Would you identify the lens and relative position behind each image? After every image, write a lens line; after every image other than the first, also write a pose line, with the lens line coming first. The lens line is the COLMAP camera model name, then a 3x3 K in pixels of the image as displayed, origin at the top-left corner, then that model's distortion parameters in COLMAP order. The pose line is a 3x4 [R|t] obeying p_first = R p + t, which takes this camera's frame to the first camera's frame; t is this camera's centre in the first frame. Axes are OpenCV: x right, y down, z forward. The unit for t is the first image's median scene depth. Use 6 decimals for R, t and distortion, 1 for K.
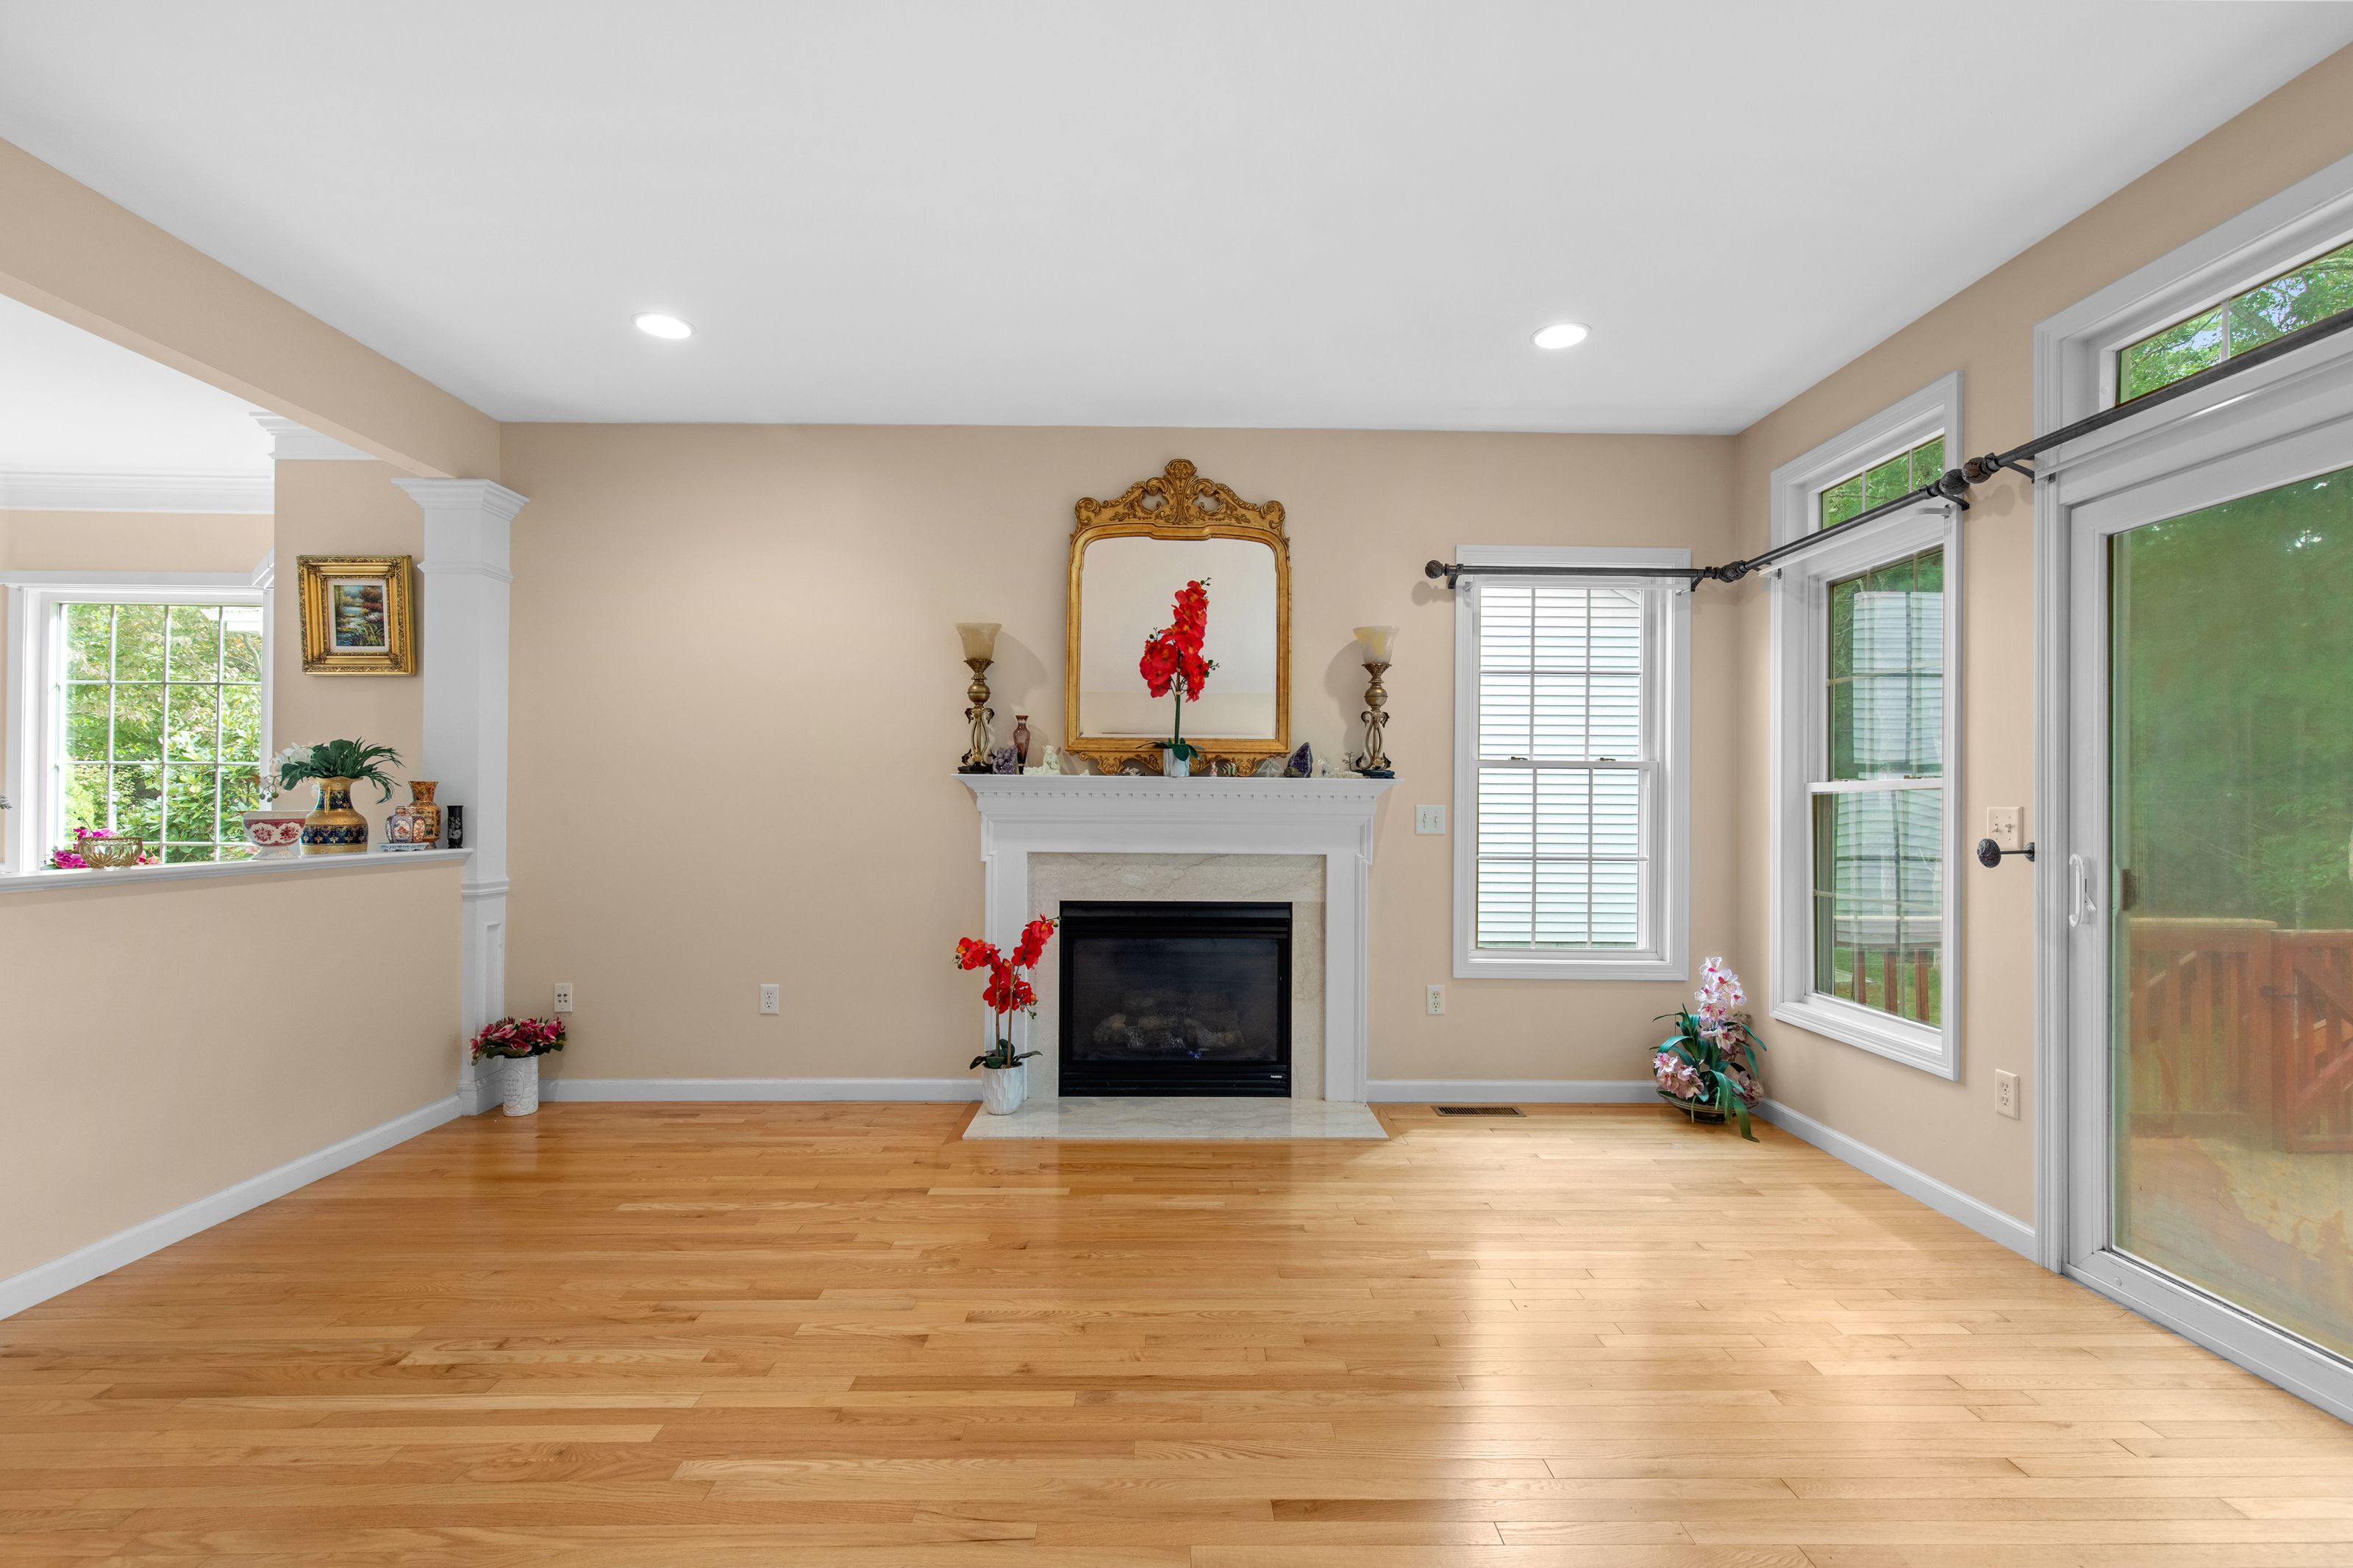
lens RADIAL K [[1061.0, 0, 1182.3], [0, 1061.0, 802.0], [0, 0, 1]] dist [0.012673, -0.003310]
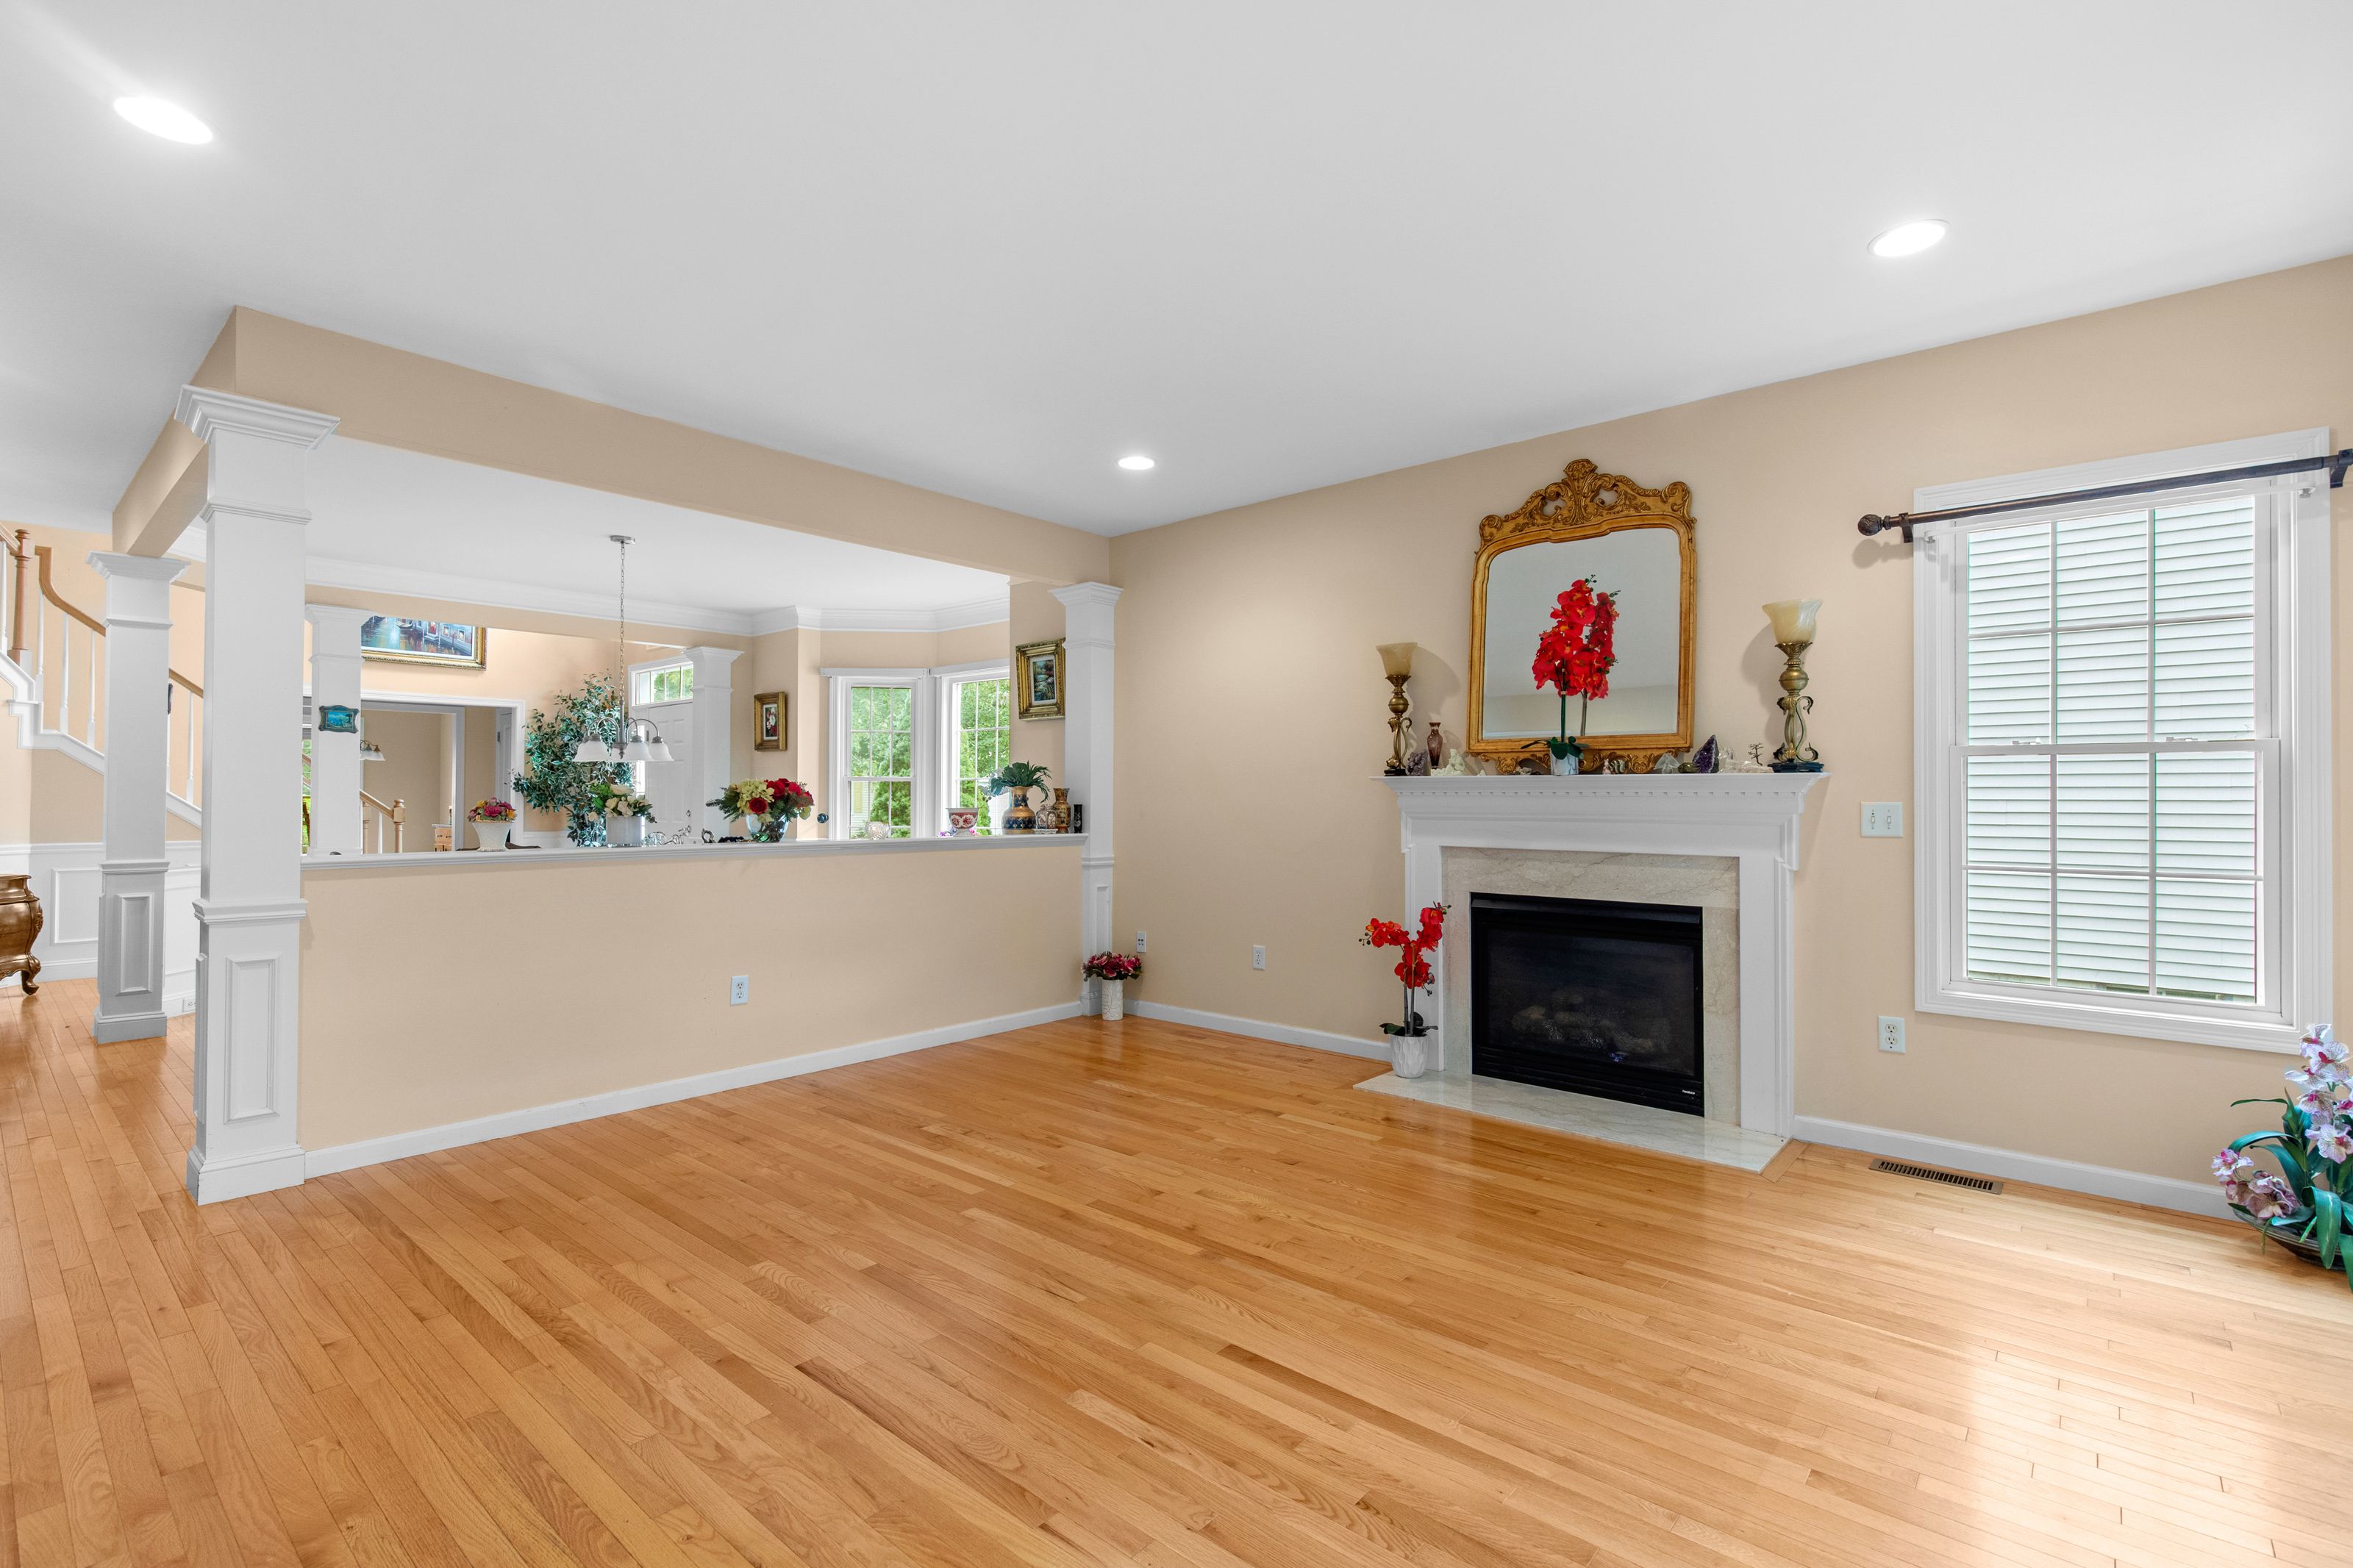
lens RADIAL K [[1061.0, 0, 1189.2], [0, 1061.0, 792.9], [0, 0, 1]] dist [0.012673, -0.003310]
pose [[0.747859, -0.008547, -0.663803, 0.396847], [0.003008, 0.999950, -0.009487, 0.001802], [0.663851, 0.005098, 0.747847, 0.002196]]
